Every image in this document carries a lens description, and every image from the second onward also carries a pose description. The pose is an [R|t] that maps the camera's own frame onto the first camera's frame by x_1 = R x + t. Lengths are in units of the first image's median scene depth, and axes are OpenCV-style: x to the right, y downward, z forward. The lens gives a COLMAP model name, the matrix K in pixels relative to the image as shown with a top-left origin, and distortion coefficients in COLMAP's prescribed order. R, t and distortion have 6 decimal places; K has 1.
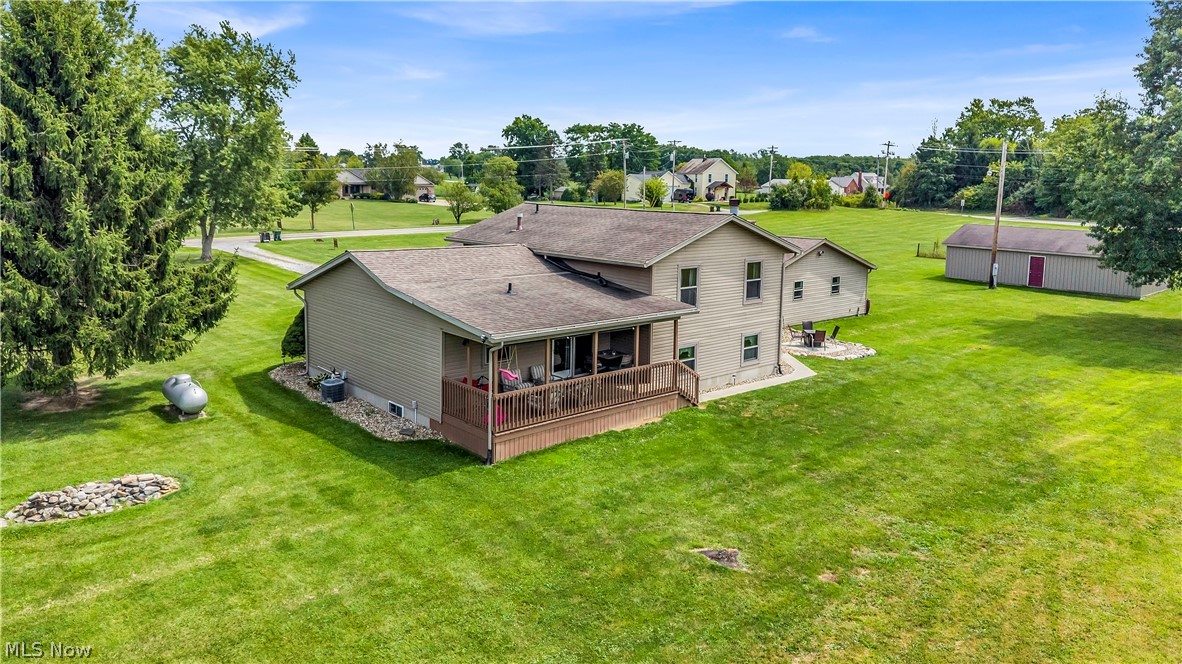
lens RADIAL K [[827.8, 0, 589.7], [0, 827.8, 334.8], [0, 0, 1]] dist [0.033003, -0.011934]
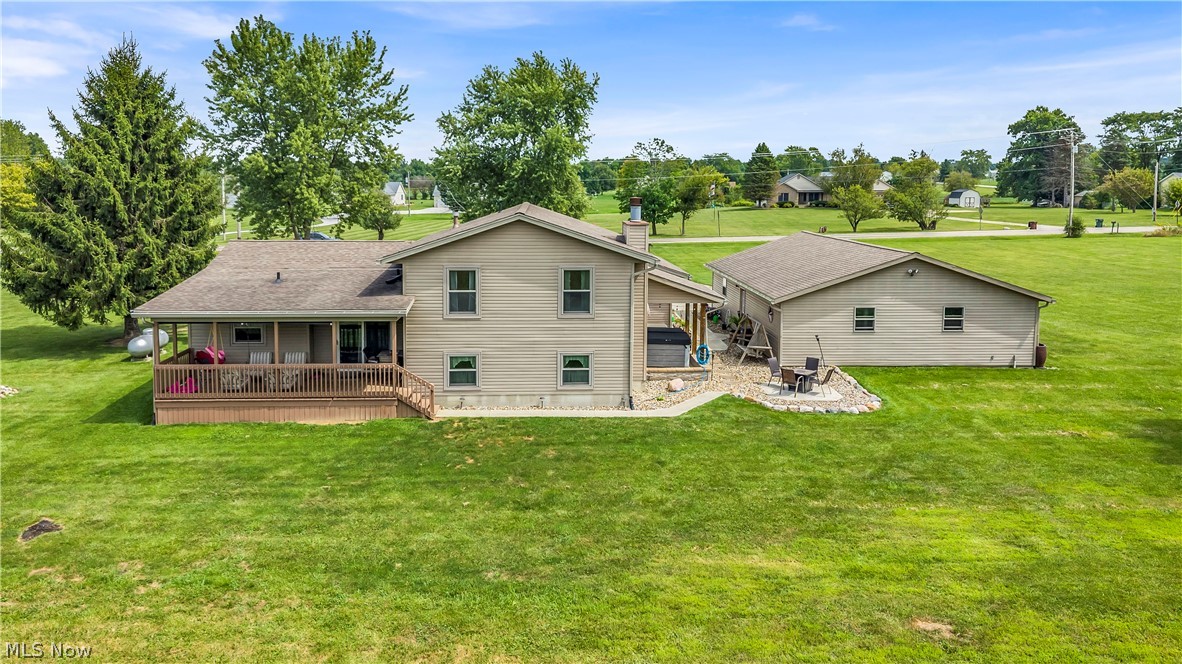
lens RADIAL K [[827.8, 0, 590.0], [0, 827.8, 329.3], [0, 0, 1]] dist [0.033003, -0.011934]
pose [[0.751188, 0.096841, -0.652946, 0.532390], [-0.109293, 0.993774, 0.021654, -0.032180], [0.650978, 0.055096, 0.757095, 0.253016]]
